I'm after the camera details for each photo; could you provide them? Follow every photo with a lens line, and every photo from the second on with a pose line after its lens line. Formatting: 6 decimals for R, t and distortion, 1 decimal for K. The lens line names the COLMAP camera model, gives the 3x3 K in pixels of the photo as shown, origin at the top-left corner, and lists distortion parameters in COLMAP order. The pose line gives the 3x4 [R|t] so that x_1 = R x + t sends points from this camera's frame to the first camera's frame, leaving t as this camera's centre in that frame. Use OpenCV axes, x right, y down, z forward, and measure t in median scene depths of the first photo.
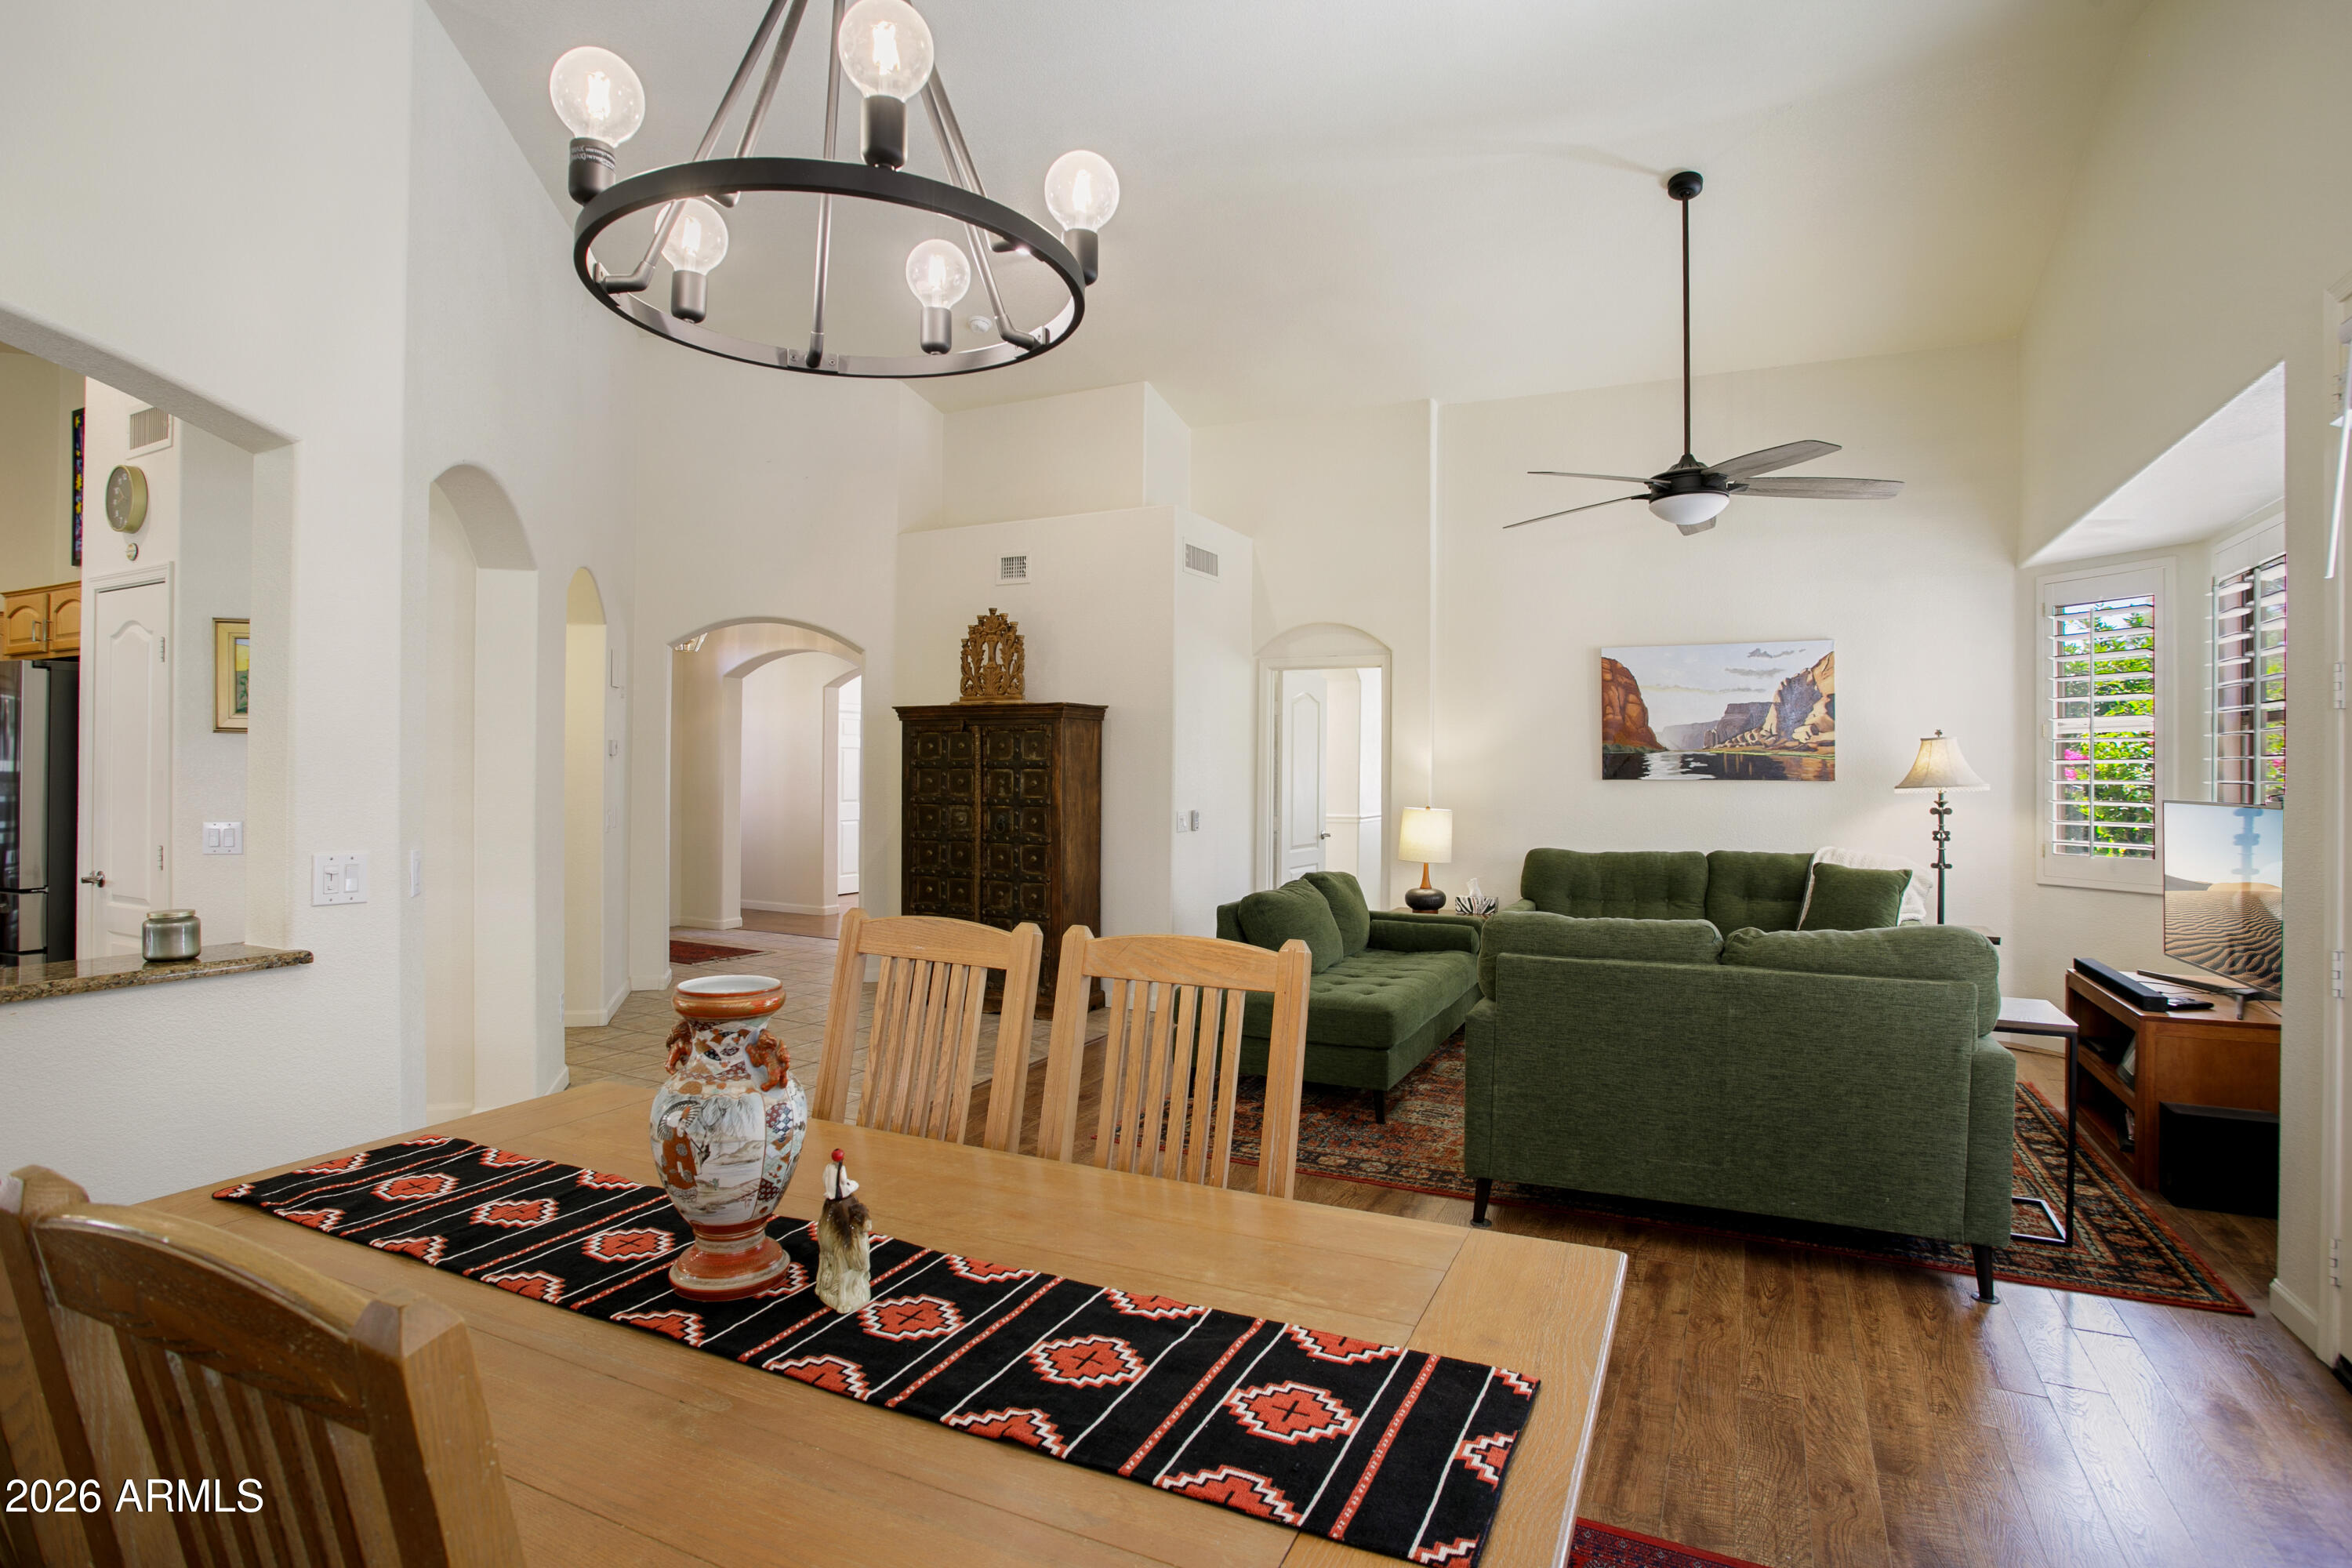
lens RADIAL K [[1166.5, 0, 1181.8], [0, 1166.5, 768.0], [0, 0, 1]] dist [-0.072299, 0.031849]
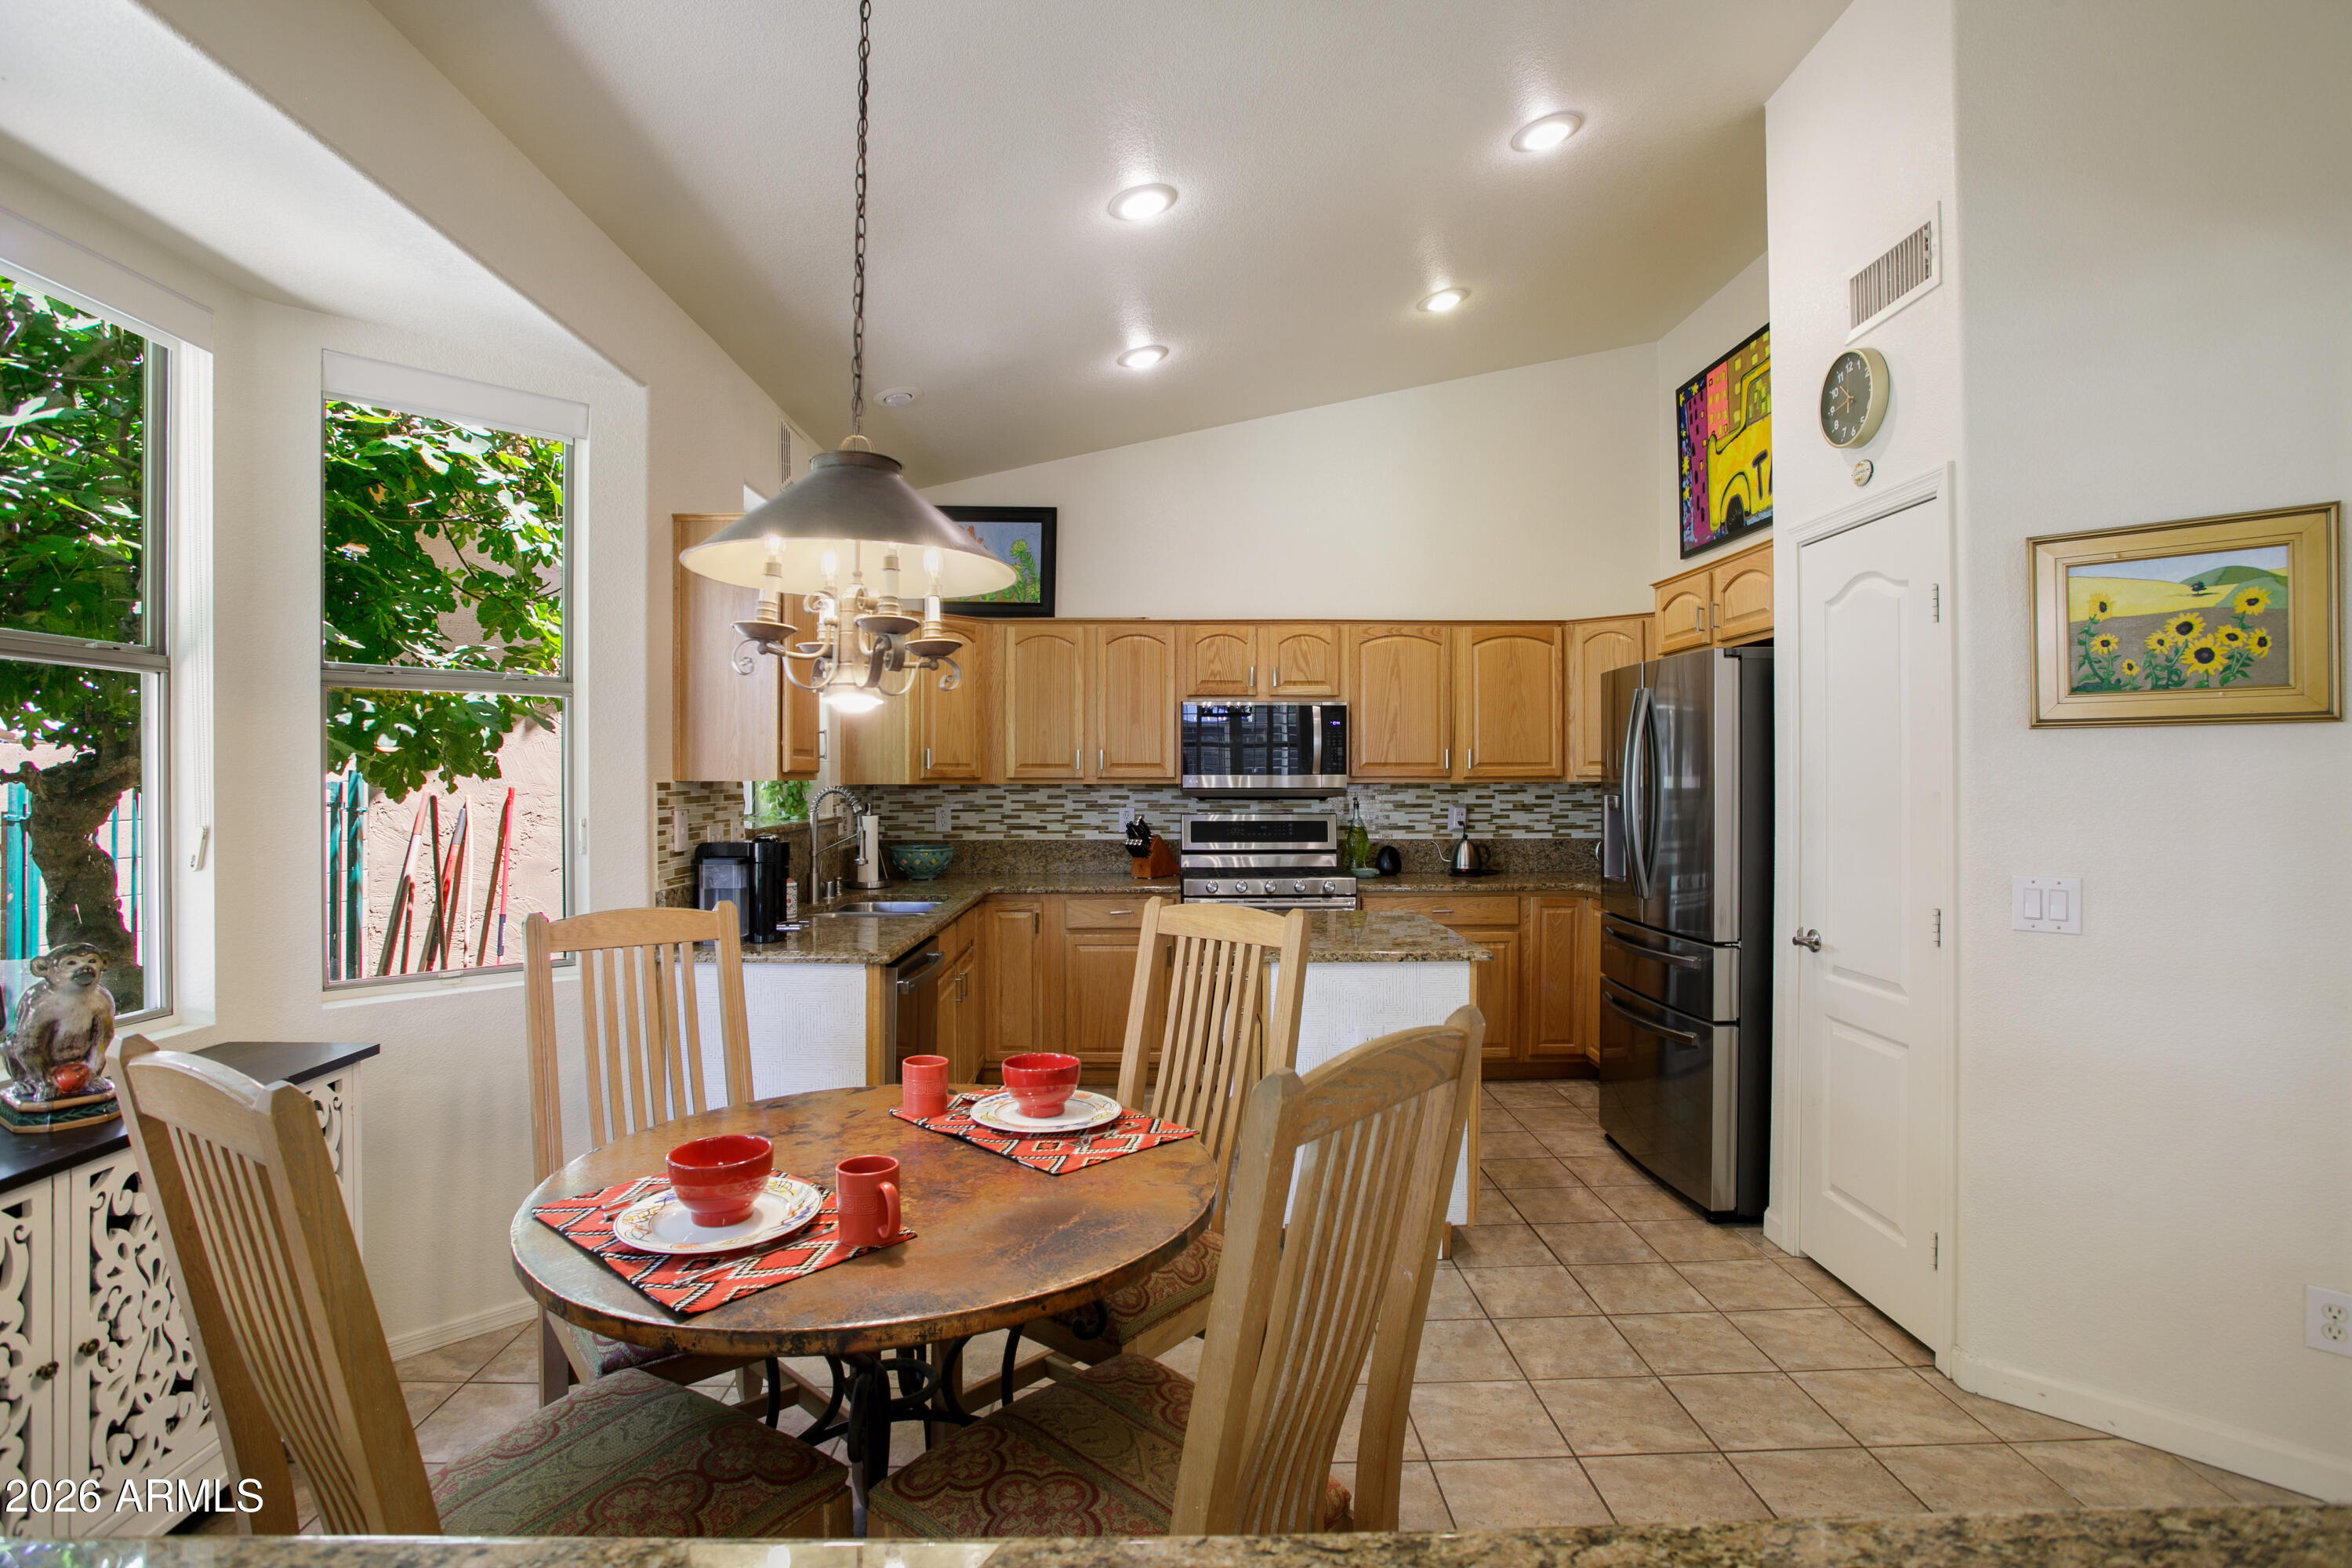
lens RADIAL K [[1166.5, 0, 1181.8], [0, 1166.5, 768.0], [0, 0, 1]] dist [-0.072299, 0.031849]
pose [[0.464494, -0.015858, -0.885434, -0.362846], [0.011159, 0.999865, -0.012053, -0.005815], [0.885506, -0.004282, 0.464608, 0.215029]]
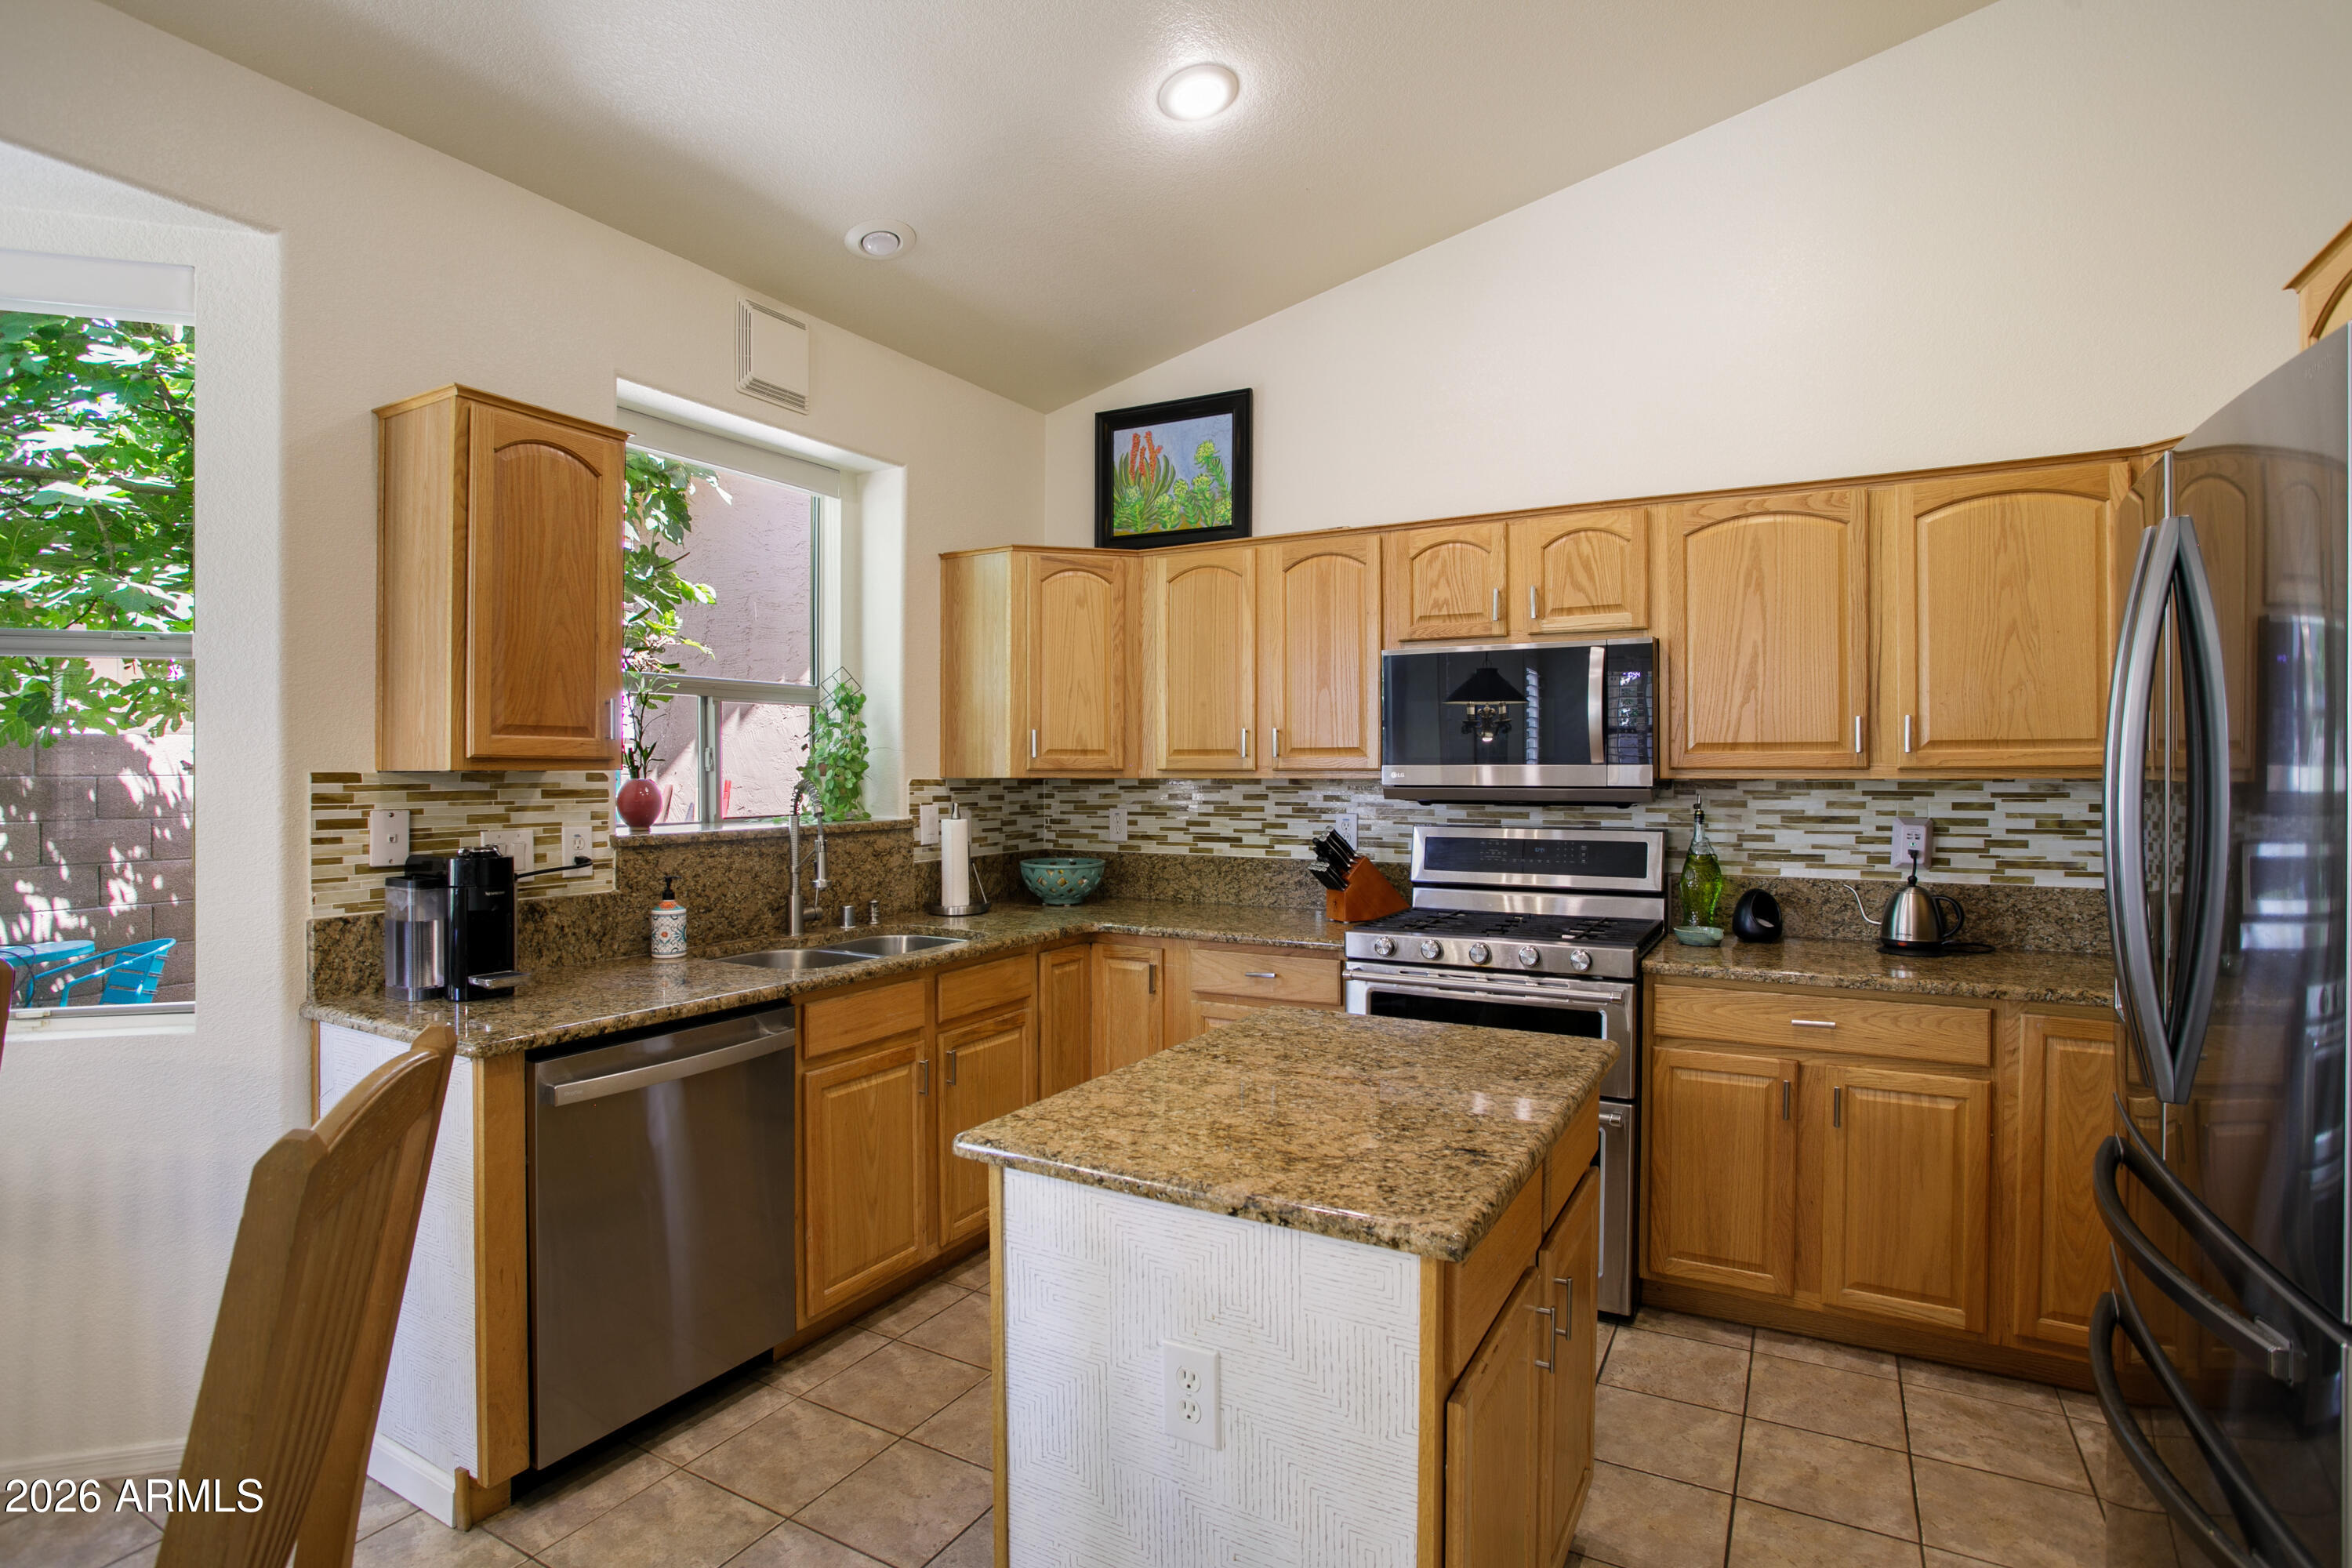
lens RADIAL K [[1166.5, 0, 1181.8], [0, 1166.5, 768.0], [0, 0, 1]] dist [-0.072299, 0.031849]
pose [[-0.051543, -0.012533, -0.998592, -0.576270], [0.005835, 0.999900, -0.012851, -0.003077], [0.998654, -0.006489, -0.051464, 0.556799]]
